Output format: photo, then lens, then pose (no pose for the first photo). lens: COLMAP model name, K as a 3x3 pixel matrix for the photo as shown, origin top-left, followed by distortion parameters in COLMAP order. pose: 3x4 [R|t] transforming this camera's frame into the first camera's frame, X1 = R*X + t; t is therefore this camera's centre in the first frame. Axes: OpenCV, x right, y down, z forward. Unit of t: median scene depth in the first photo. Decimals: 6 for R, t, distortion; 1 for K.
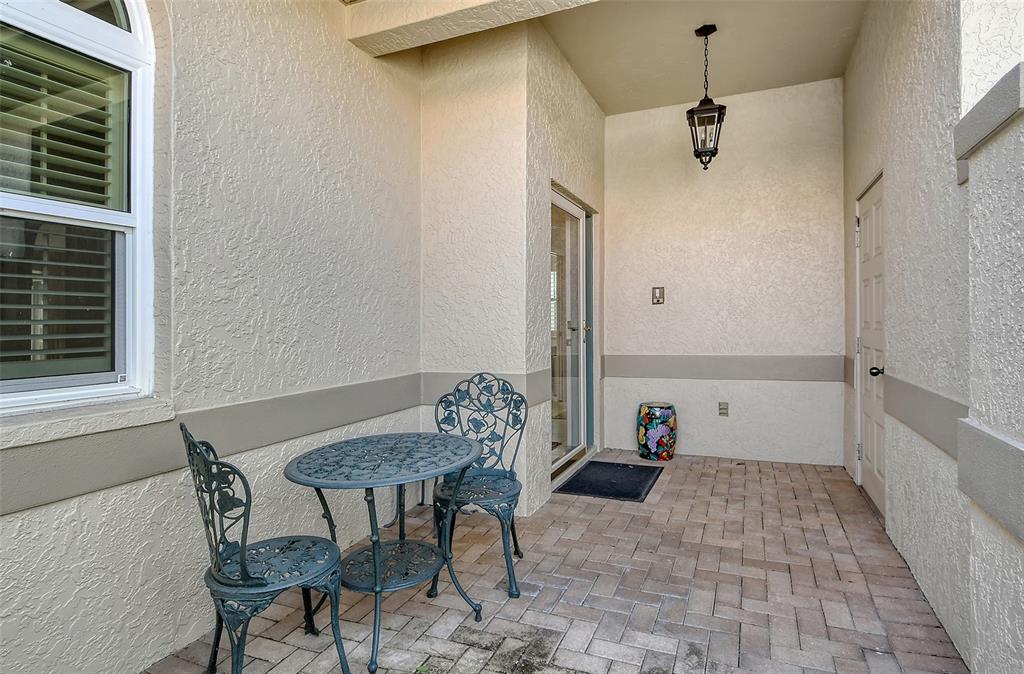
lens RADIAL K [[547.6, 0, 533.0], [0, 547.6, 324.3], [0, 0, 1]] dist [0.015865, -0.001202]
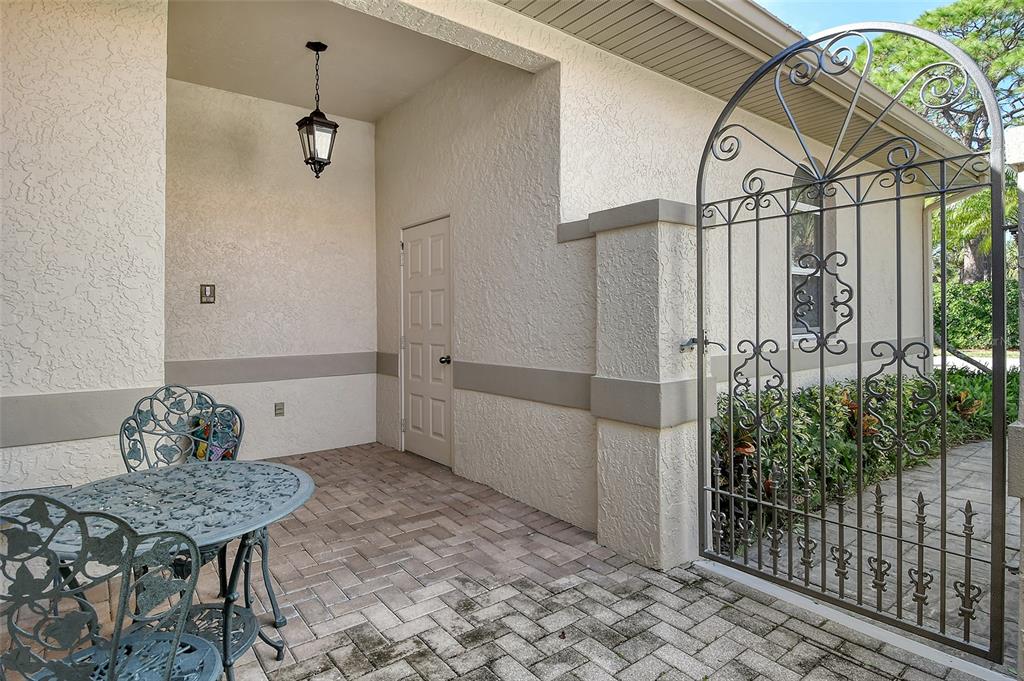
lens RADIAL K [[545.4, 0, 518.9], [0, 545.4, 332.3], [0, 0, 1]] dist [-0.001218, -0.002508]
pose [[0.501697, -0.005834, 0.865024, -0.462921], [-0.000527, 0.999975, 0.007049, 0.006592], [-0.865043, -0.003992, 0.501681, 0.164909]]
